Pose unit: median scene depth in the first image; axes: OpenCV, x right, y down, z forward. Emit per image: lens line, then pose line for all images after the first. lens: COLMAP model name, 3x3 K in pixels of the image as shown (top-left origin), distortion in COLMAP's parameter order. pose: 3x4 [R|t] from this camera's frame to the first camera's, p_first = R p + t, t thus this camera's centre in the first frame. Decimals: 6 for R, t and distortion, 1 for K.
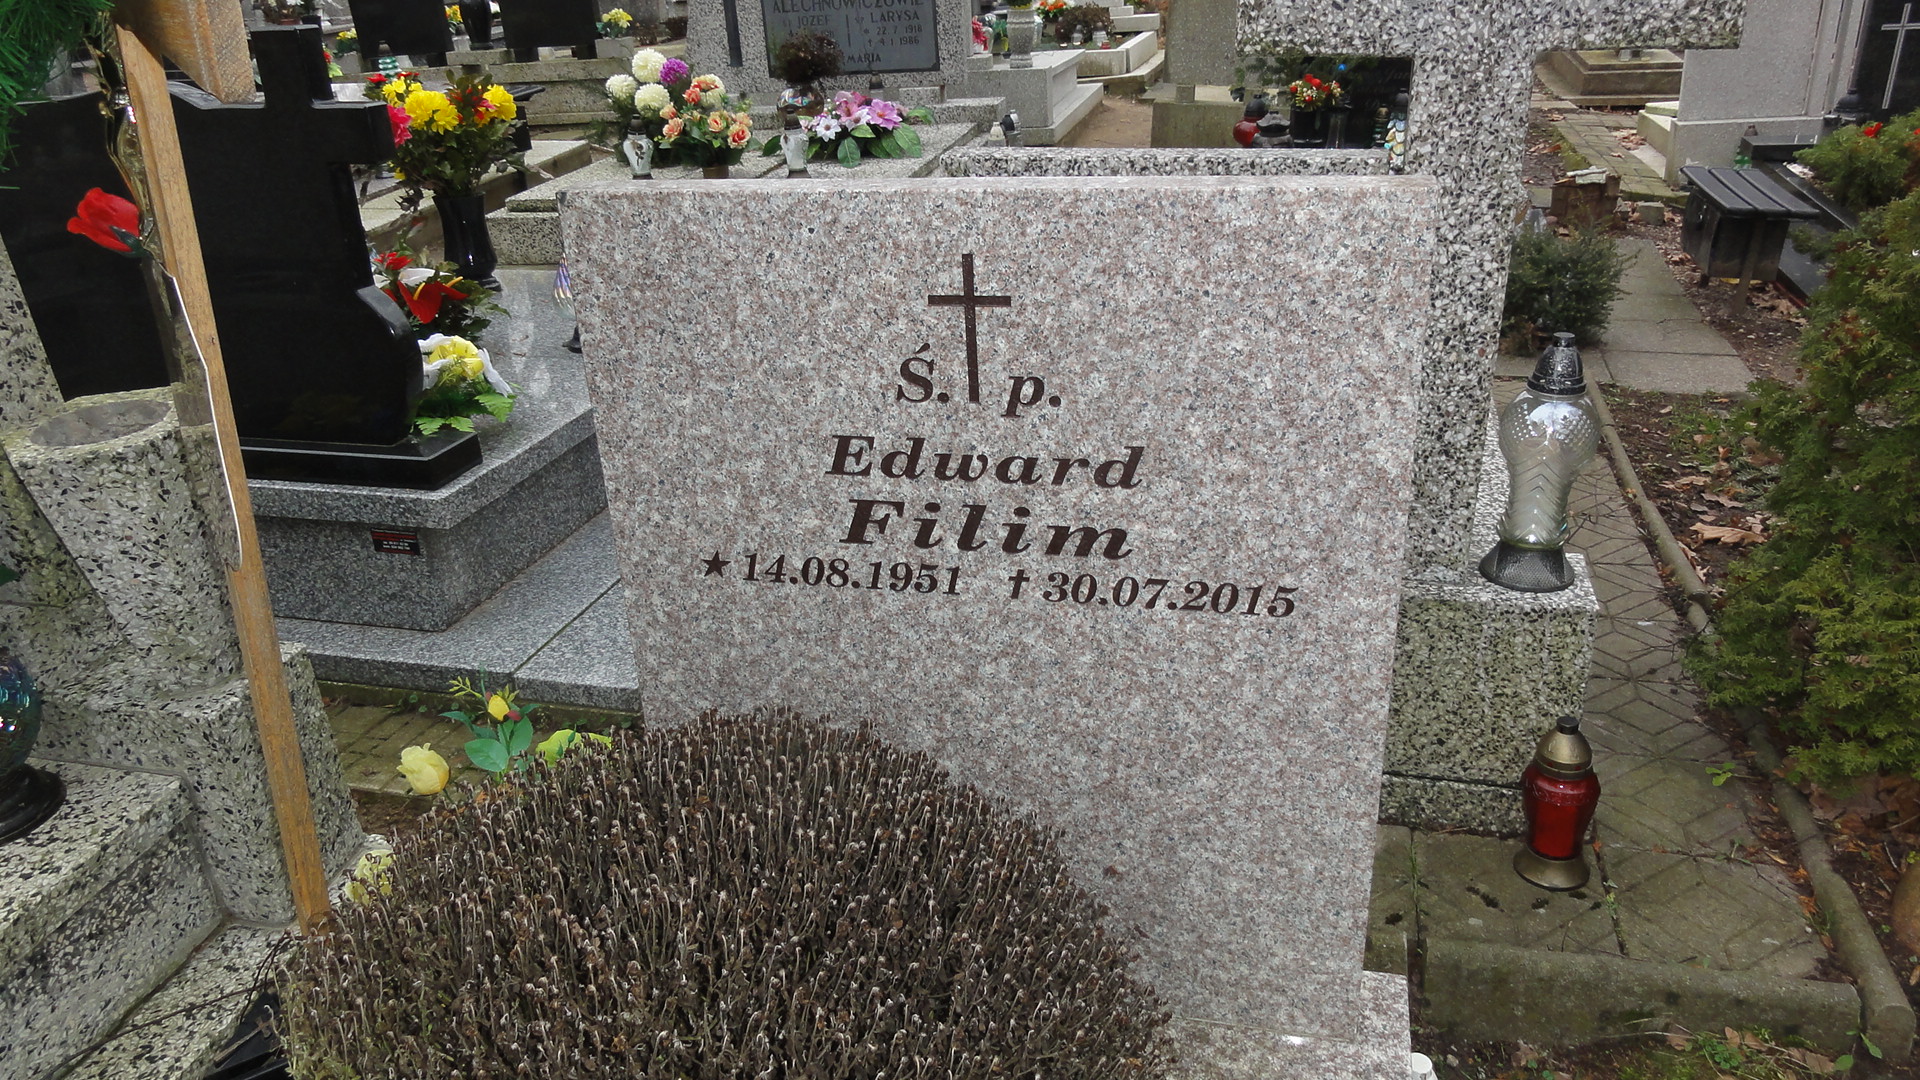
lens RADIAL K [[1362.9, 0, 961.0], [0, 1362.9, 543.3], [0, 0, 1]] dist [-0.002985, 0.013206]
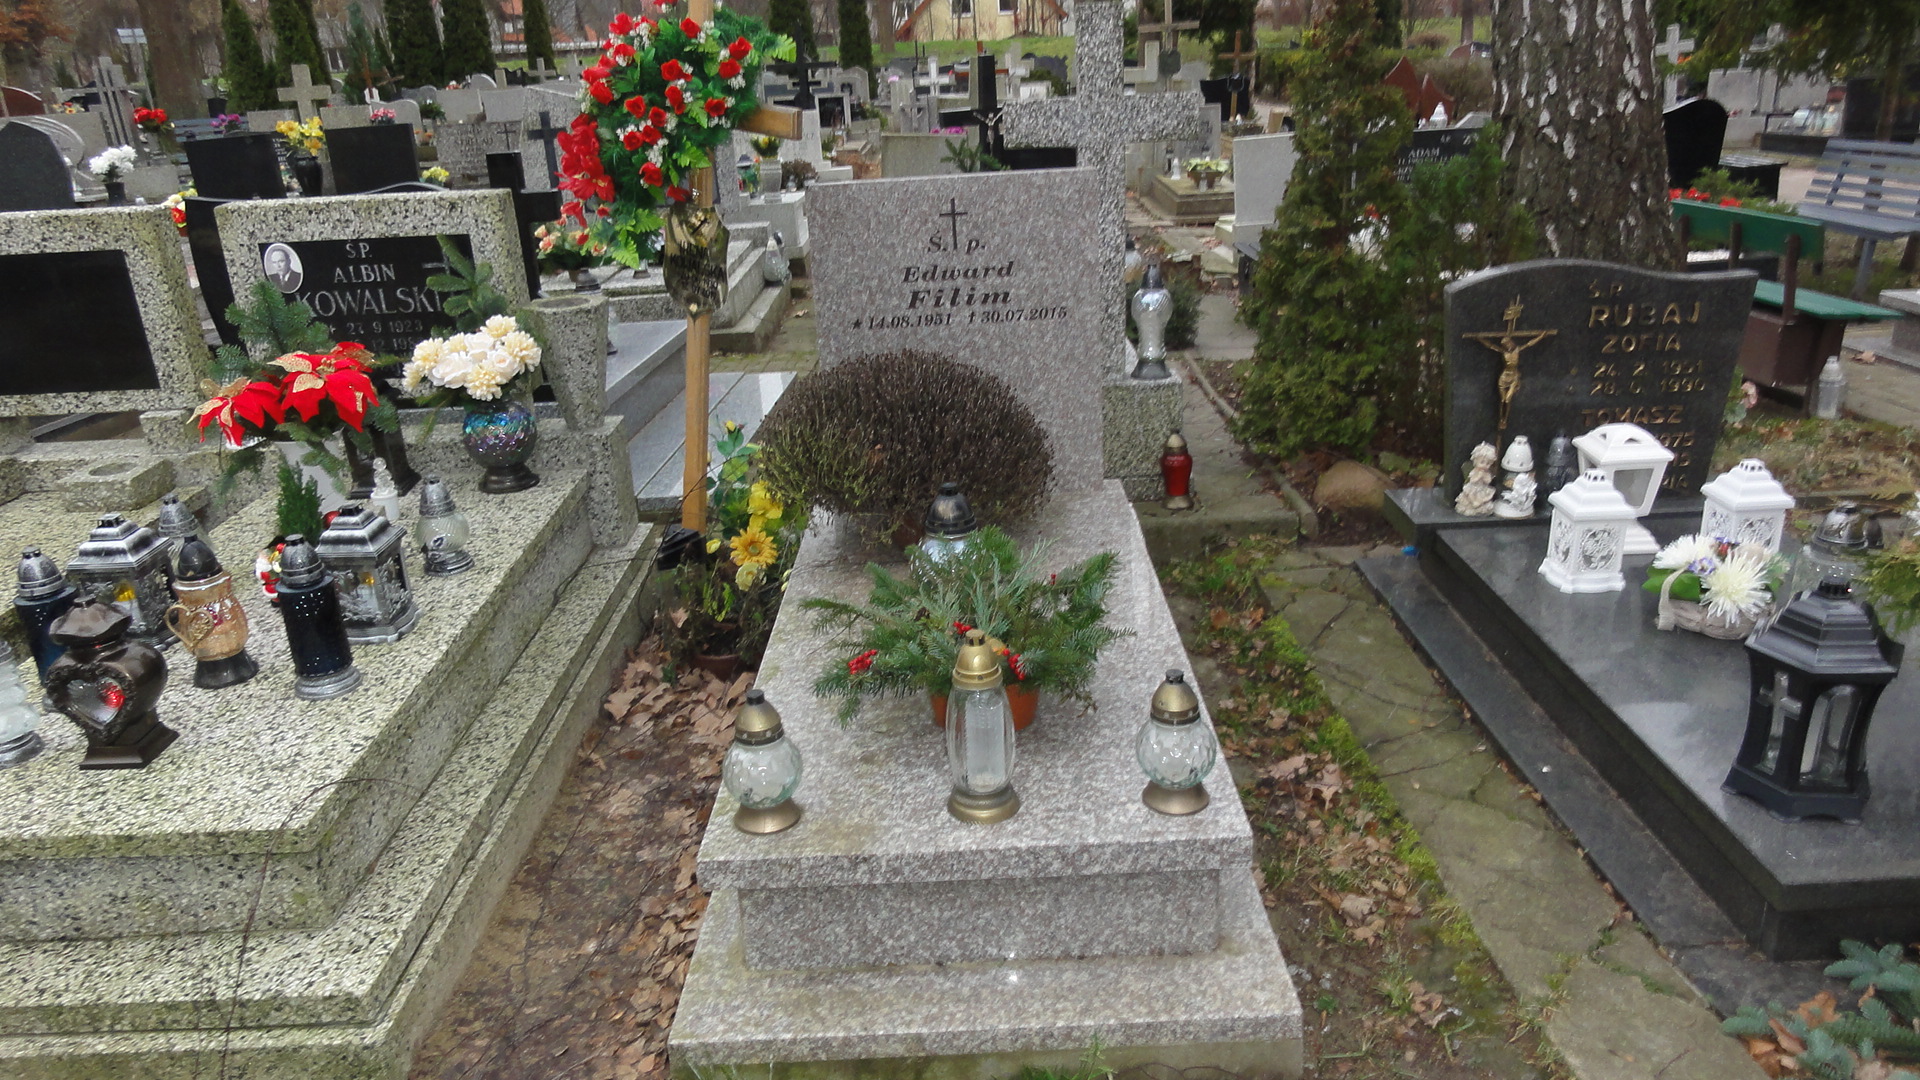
lens RADIAL K [[1362.9, 0, 961.1], [0, 1362.9, 538.3], [0, 0, 1]] dist [-0.002985, 0.013206]
pose [[0.969619, -0.084612, 0.229522, -0.648758], [0.110232, 0.988742, -0.101183, 0.744824], [-0.218377, 0.123409, 0.968030, -1.631032]]
